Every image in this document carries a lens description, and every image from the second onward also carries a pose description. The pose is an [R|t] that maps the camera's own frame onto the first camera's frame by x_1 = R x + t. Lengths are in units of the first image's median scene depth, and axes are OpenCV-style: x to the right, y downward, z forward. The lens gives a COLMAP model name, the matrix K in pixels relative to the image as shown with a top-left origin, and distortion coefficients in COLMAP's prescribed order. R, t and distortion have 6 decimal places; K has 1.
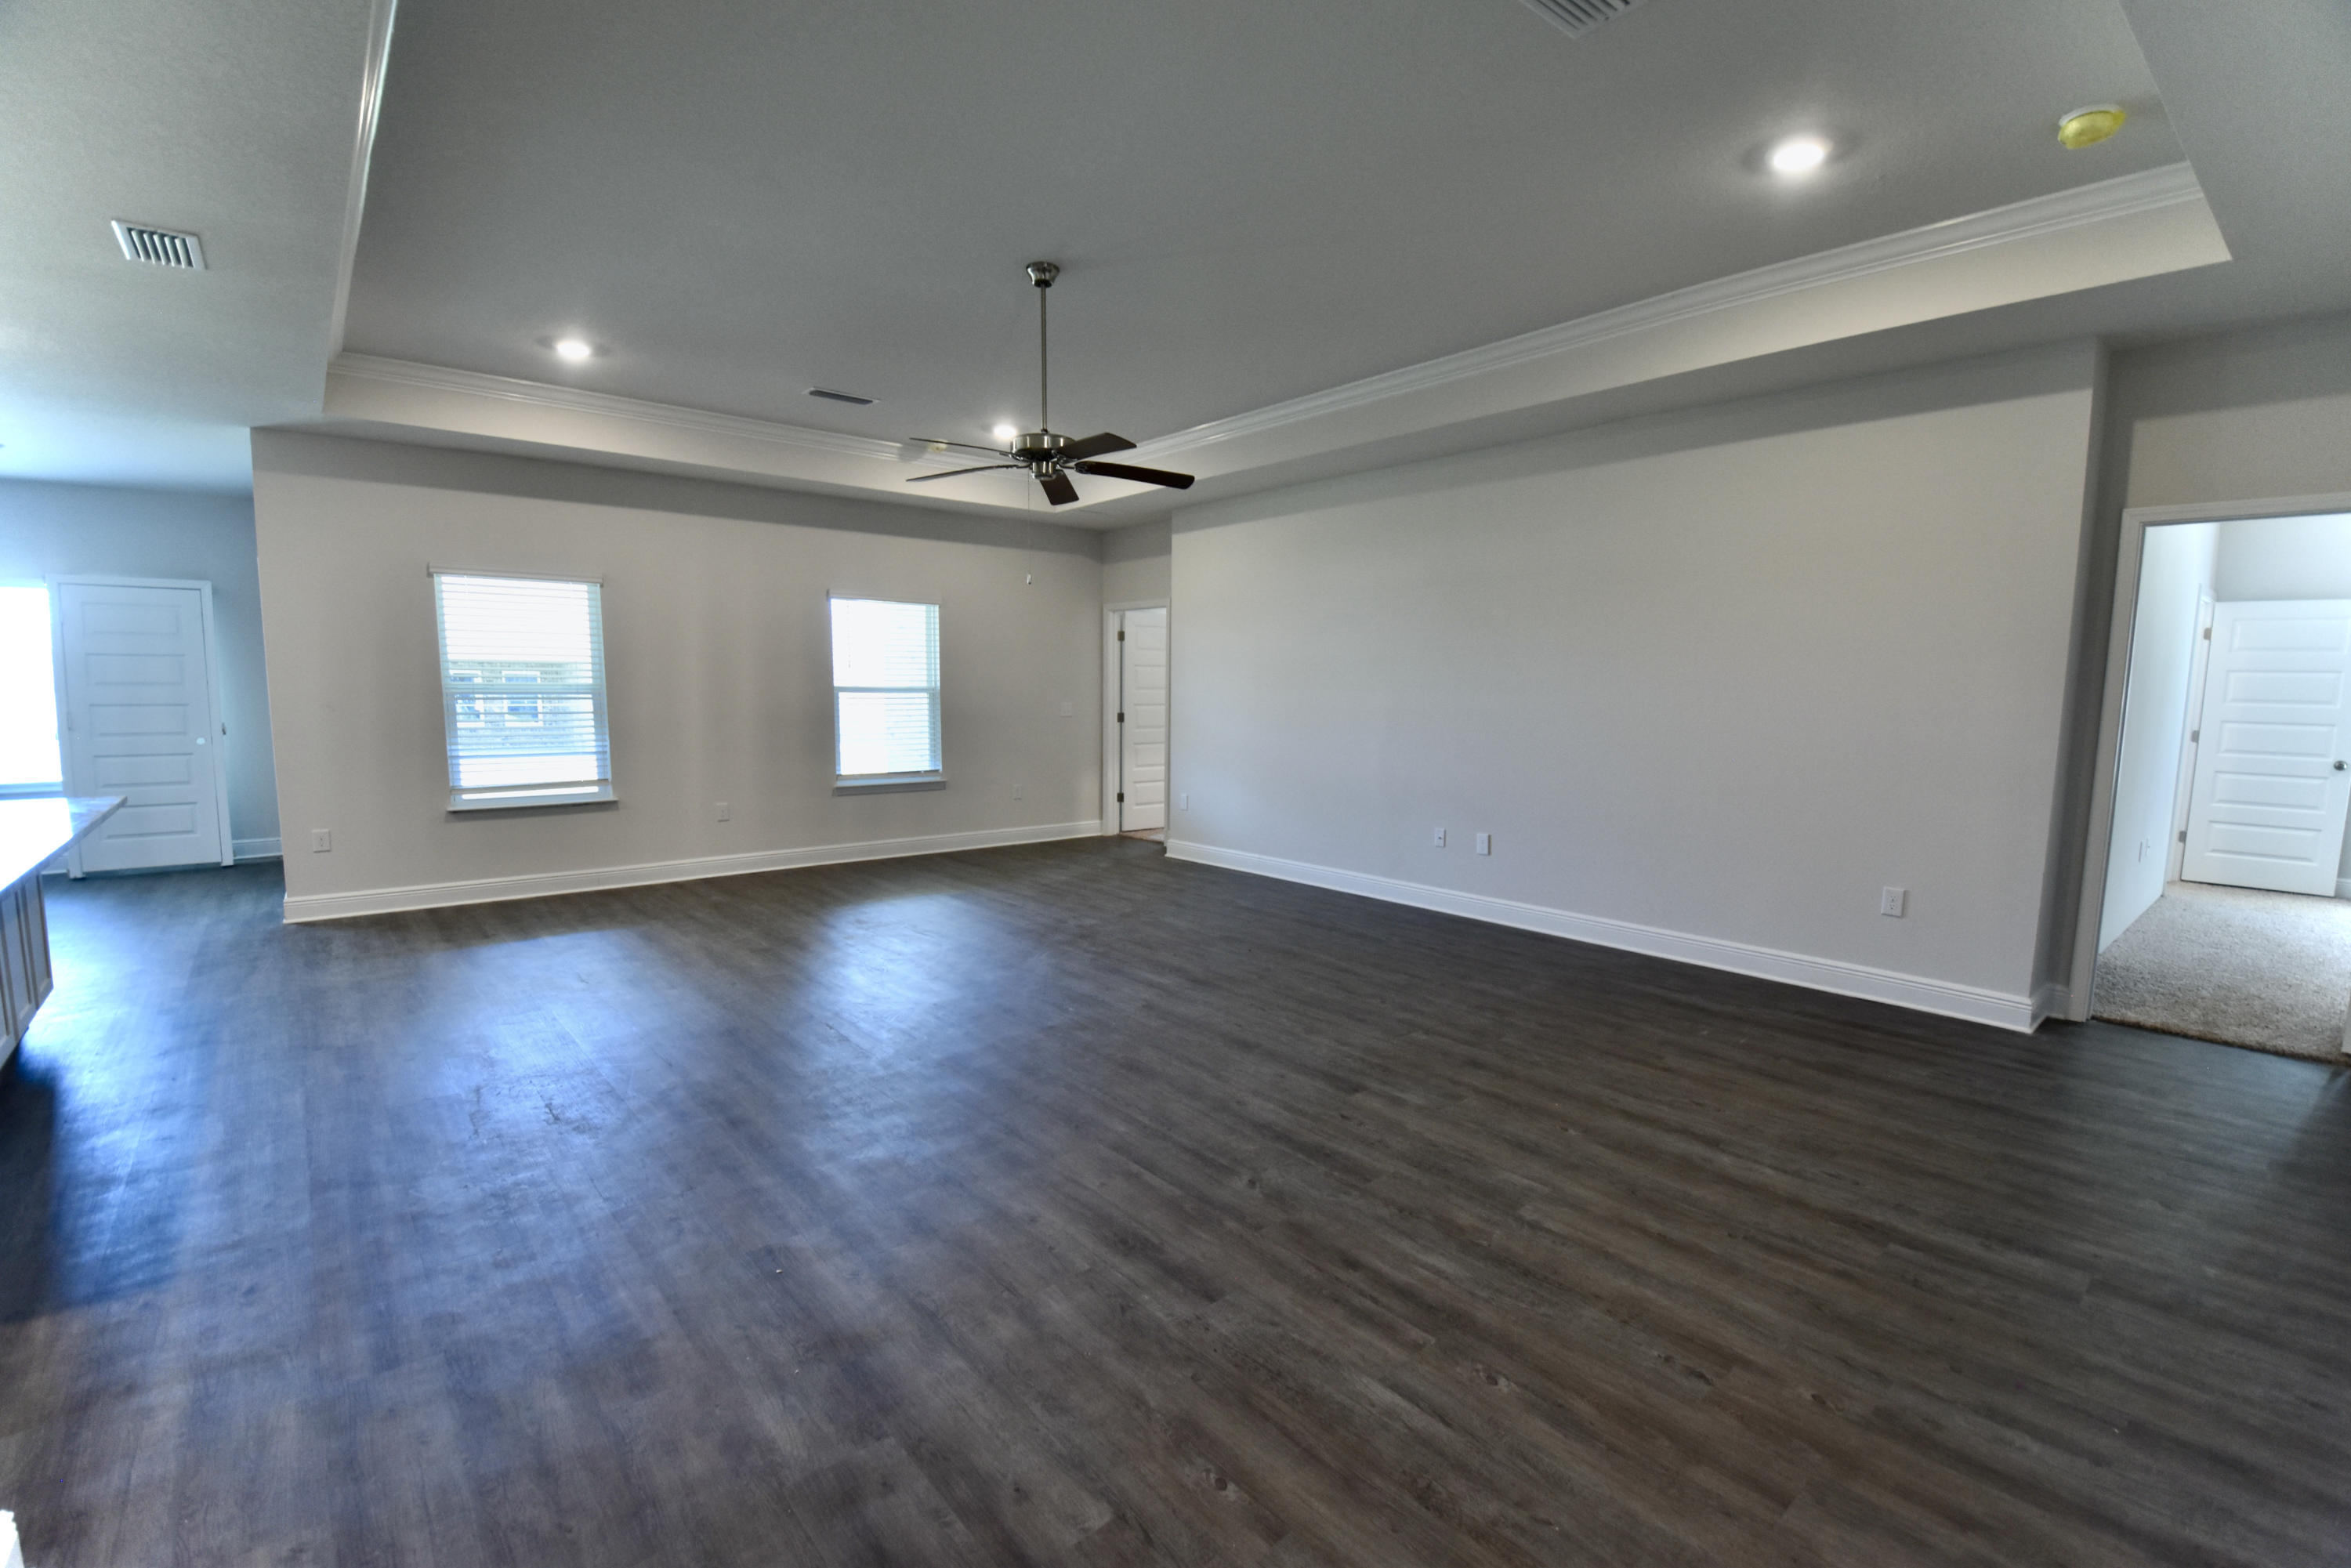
lens RADIAL K [[1030.8, 0, 1179.1], [0, 1030.8, 791.2], [0, 0, 1]] dist [0.006156, -0.015696]
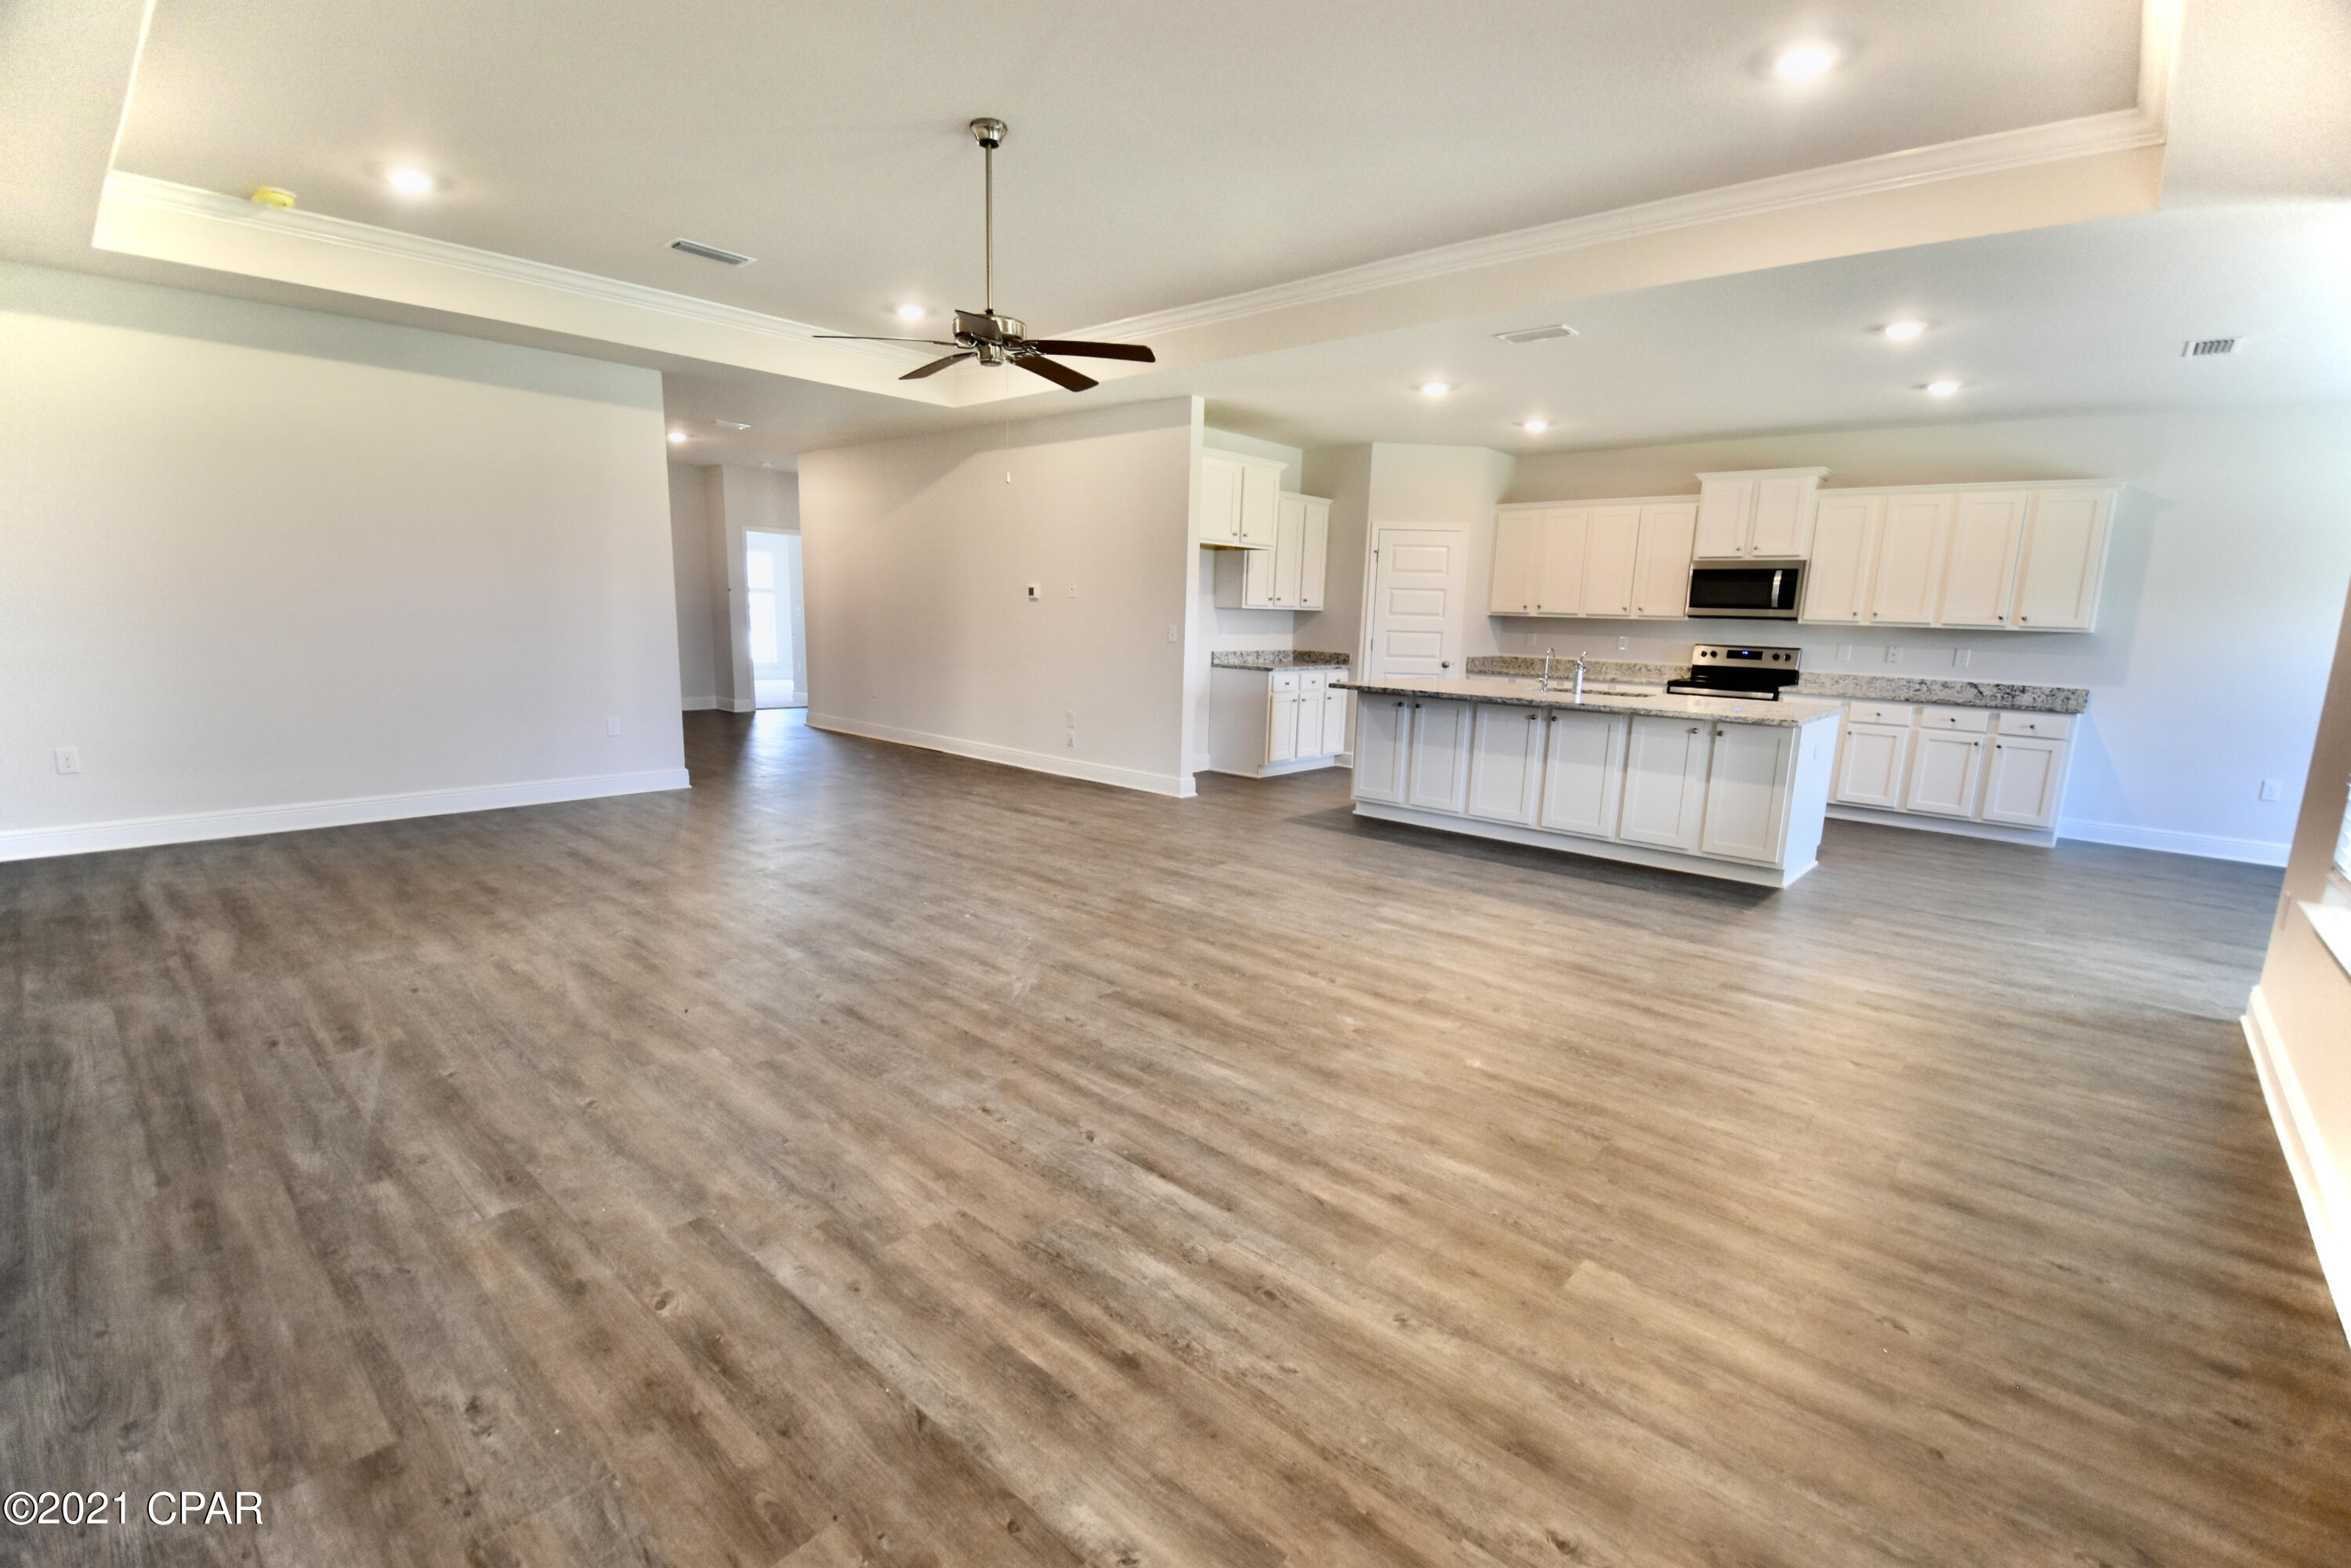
lens RADIAL K [[1030.8, 0, 1167.0], [0, 1030.8, 807.3], [0, 0, 1]] dist [0.006156, -0.015696]
pose [[-0.991186, -0.013276, -0.131809, -0.281891], [-0.051368, 0.955641, 0.290020, -0.334286], [0.122112, 0.294235, -0.947900, 3.321112]]
